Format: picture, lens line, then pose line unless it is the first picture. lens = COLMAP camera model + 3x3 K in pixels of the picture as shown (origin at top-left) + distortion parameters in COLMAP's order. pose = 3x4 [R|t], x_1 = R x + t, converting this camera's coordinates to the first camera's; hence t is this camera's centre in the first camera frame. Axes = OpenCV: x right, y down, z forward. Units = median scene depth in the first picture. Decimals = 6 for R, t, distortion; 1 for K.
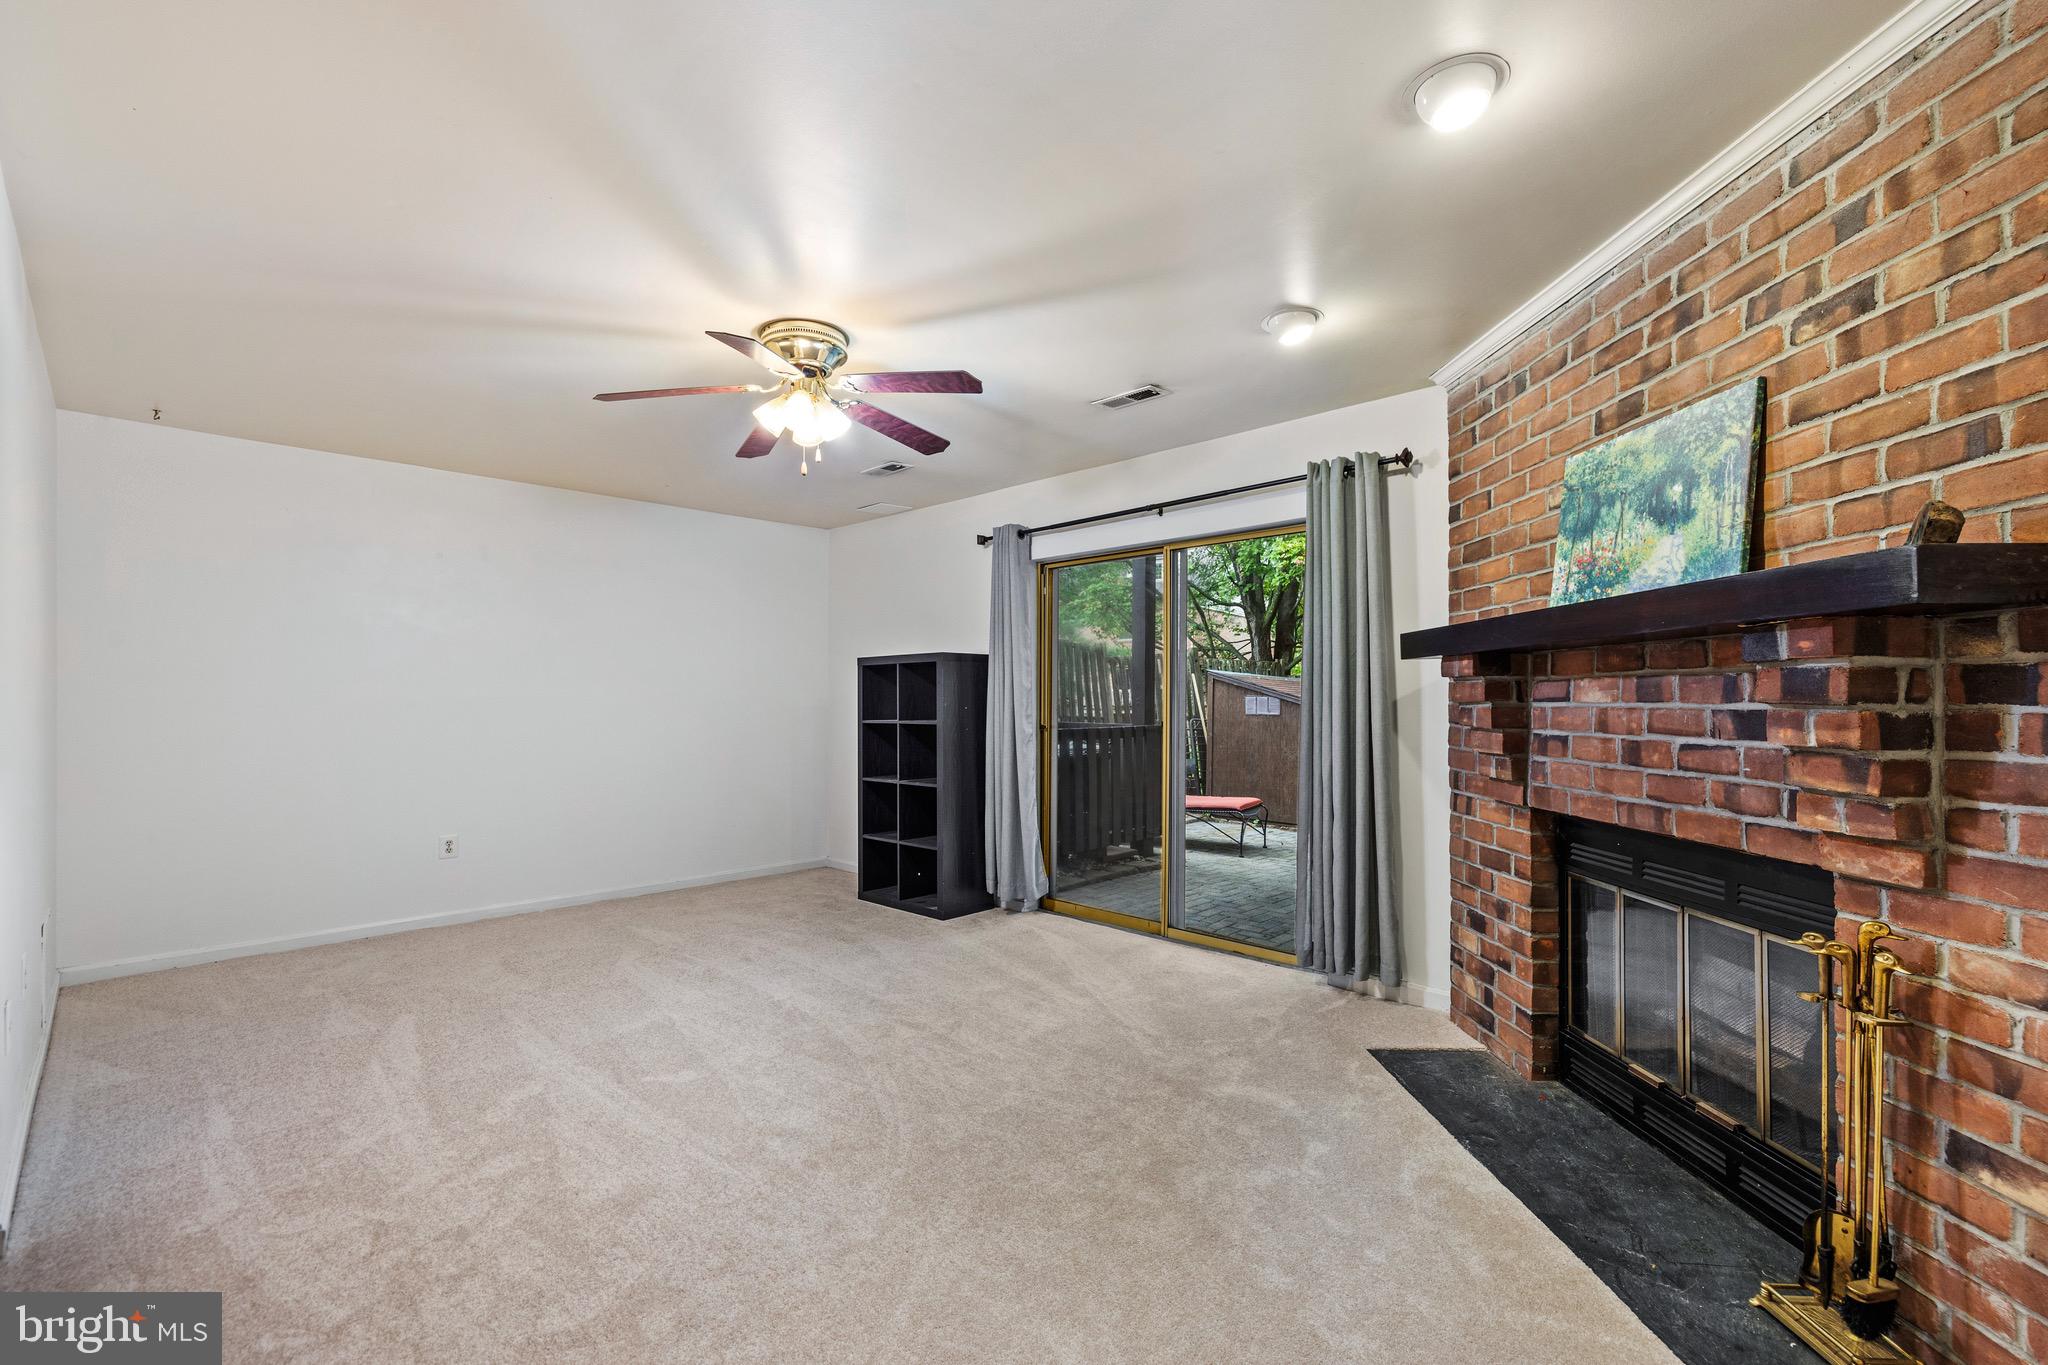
lens RADIAL K [[876.9, 0, 1004.5], [0, 876.9, 688.3], [0, 0, 1]] dist [-0.000303, -0.000081]
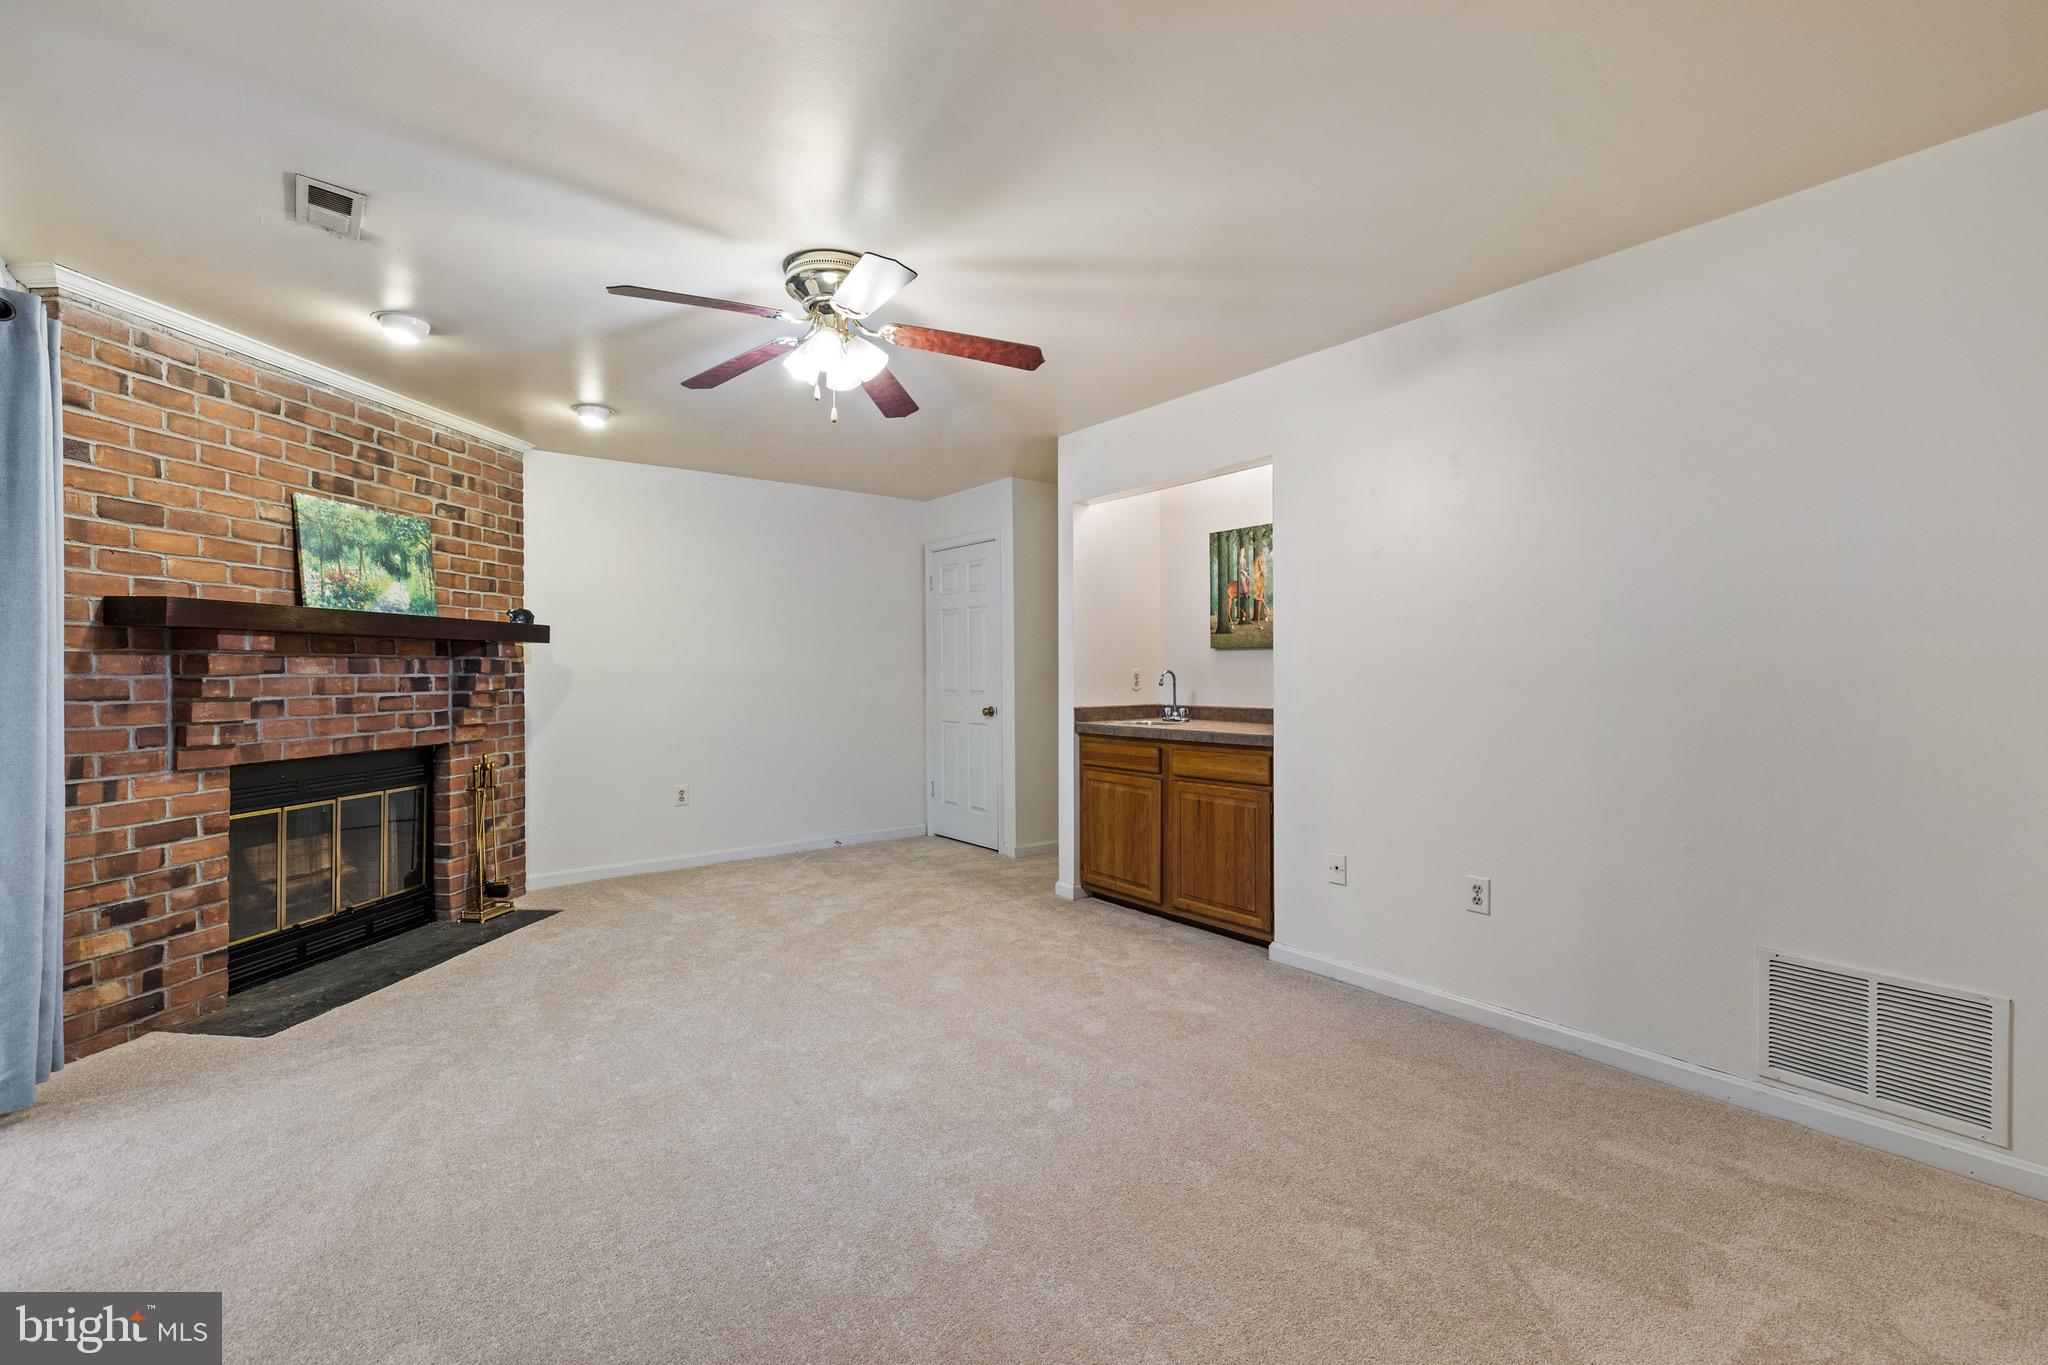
lens RADIAL K [[876.9, 0, 1004.5], [0, 876.9, 688.3], [0, 0, 1]] dist [-0.000303, -0.000081]
pose [[-0.990783, 0.002432, 0.135433, -0.669673], [0.003236, 0.999978, 0.005720, 0.036807], [-0.135416, 0.006106, -0.990770, 2.390409]]
